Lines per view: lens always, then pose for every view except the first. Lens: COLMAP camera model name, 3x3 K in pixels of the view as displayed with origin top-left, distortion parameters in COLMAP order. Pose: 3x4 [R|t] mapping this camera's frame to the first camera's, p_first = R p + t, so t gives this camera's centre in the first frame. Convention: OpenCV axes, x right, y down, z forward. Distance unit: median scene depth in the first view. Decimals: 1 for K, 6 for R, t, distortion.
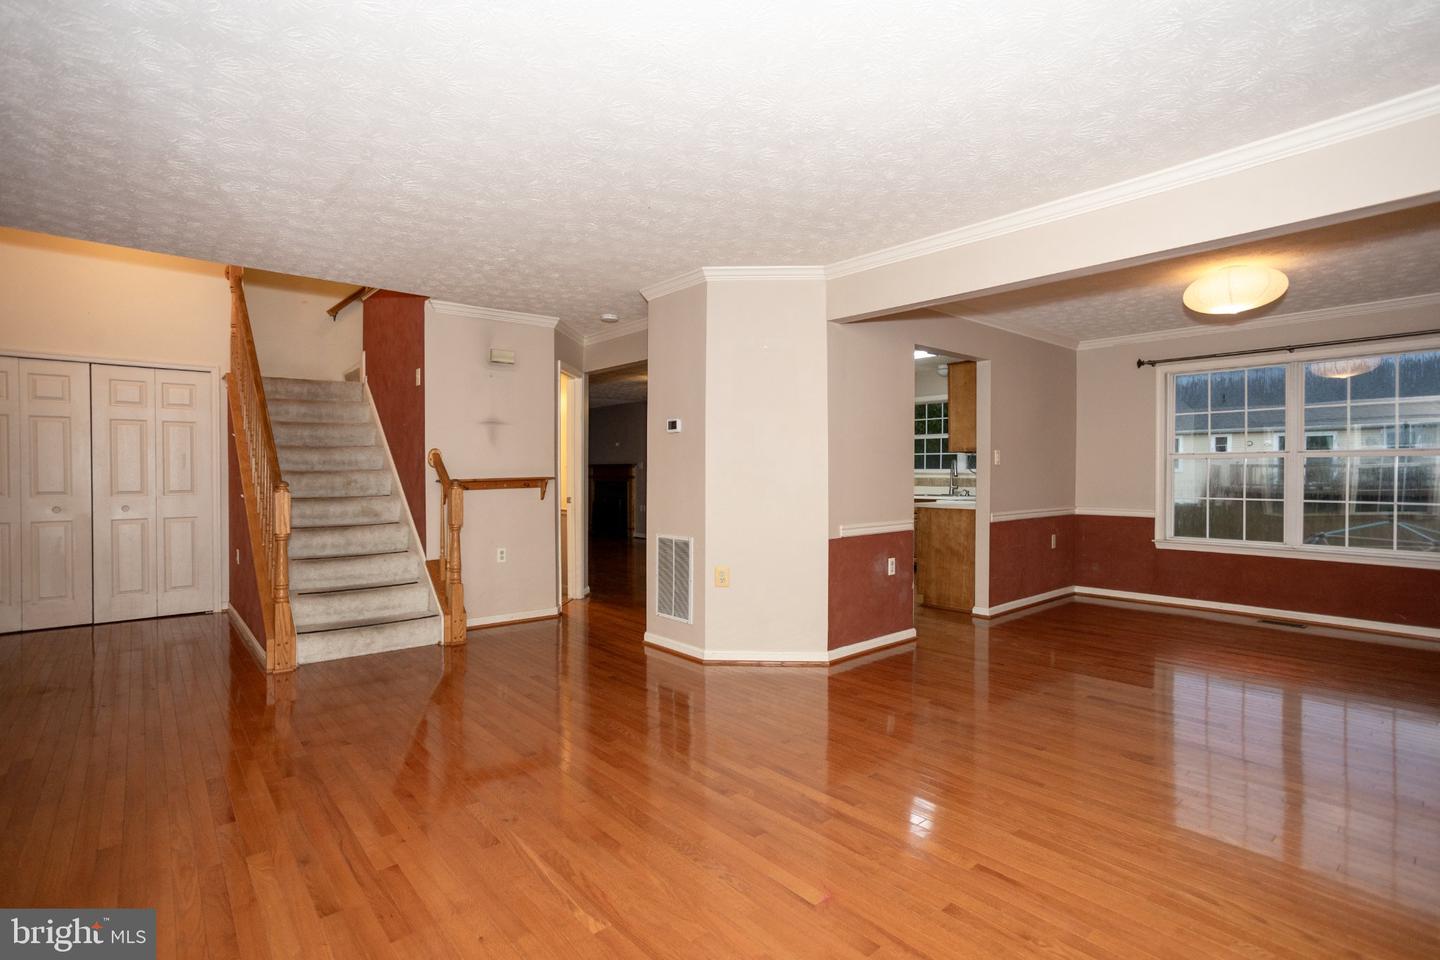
lens RADIAL K [[691.4, 0, 720.0], [0, 691.4, 480.0], [0, 0, 1]] dist [-0.057832, 0.035515]
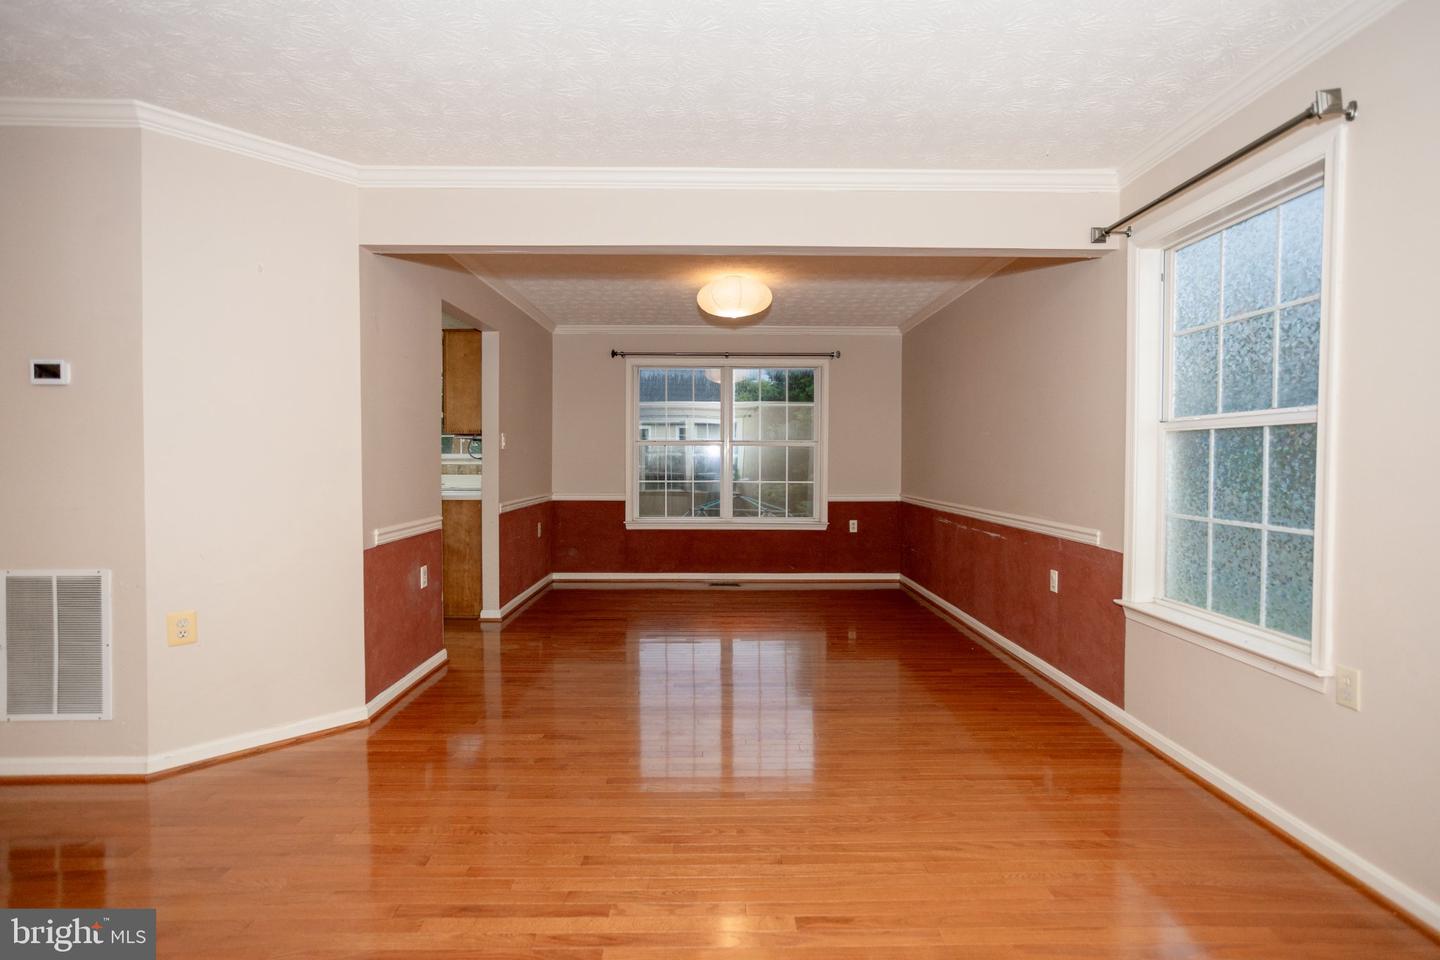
lens RADIAL K [[712.0, 0, 724.3], [0, 712.0, 477.5], [0, 0, 1]] dist [-0.056833, 0.035438]
pose [[0.639567, -0.017487, 0.768536, -0.130434], [0.004090, 0.999804, 0.019345, -0.002027], [-0.768724, -0.009230, 0.639514, 0.193328]]
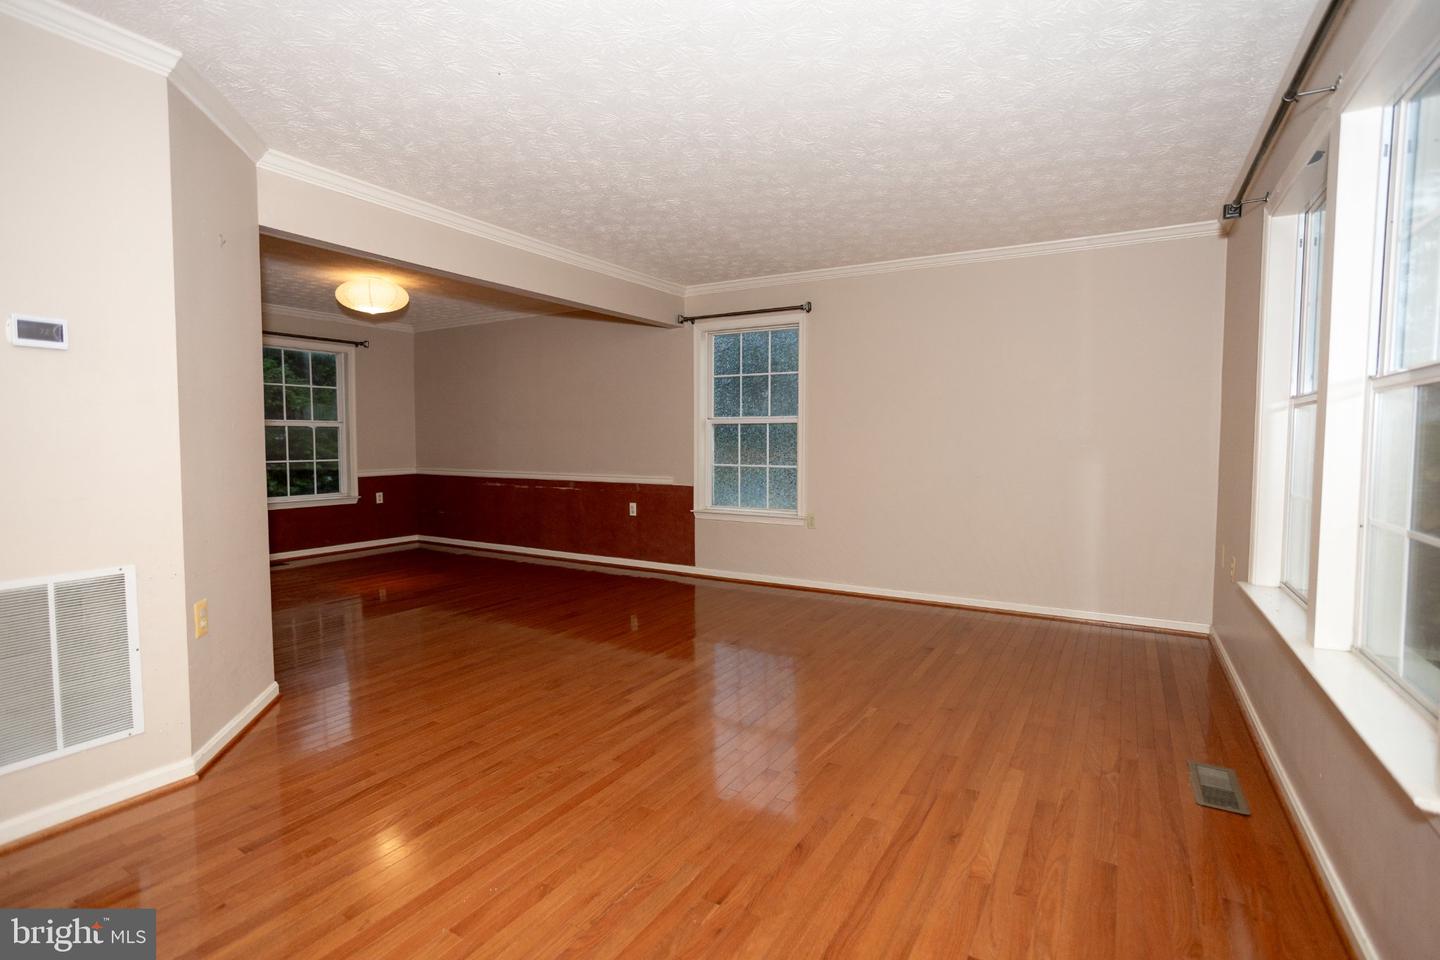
lens RADIAL K [[695.5, 0, 720.0], [0, 695.5, 480.0], [0, 0, 1]] dist [-0.022069, 0.006615]
pose [[-0.323875, -0.055412, 0.944476, -0.547055], [0.009608, 0.998039, 0.061849, -0.005253], [-0.946051, 0.029106, -0.322707, 0.626886]]
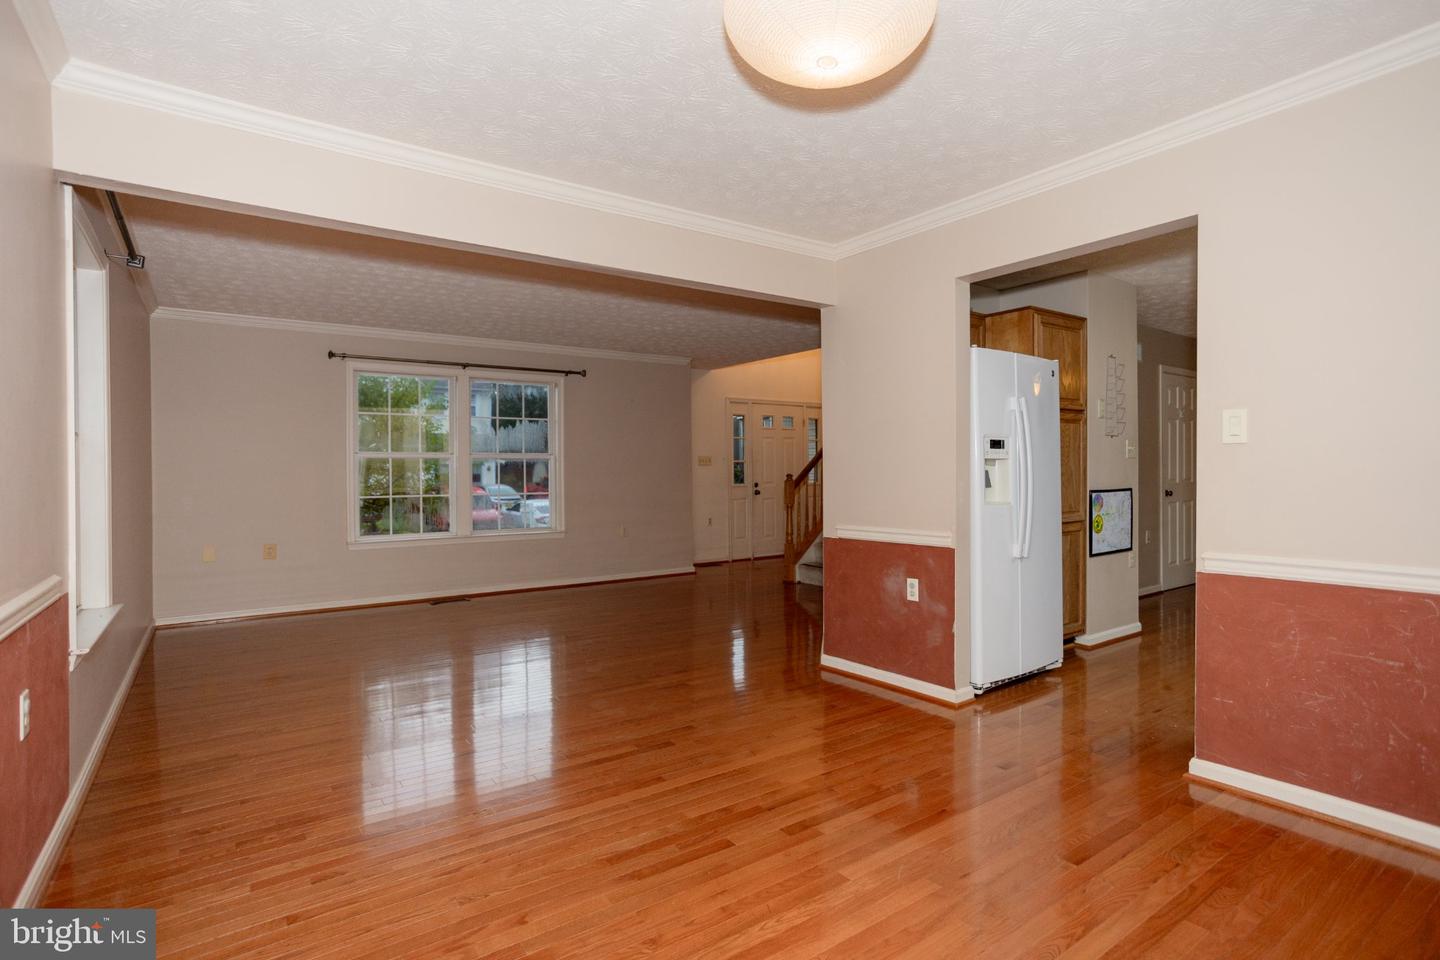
lens RADIAL K [[712.0, 0, 724.3], [0, 712.0, 477.5], [0, 0, 1]] dist [-0.056833, 0.035438]
pose [[-0.085758, 0.007325, -0.996289, 0.912924], [-0.002827, 0.999967, 0.007596, -0.002834], [0.996312, 0.003468, -0.085734, 0.752776]]
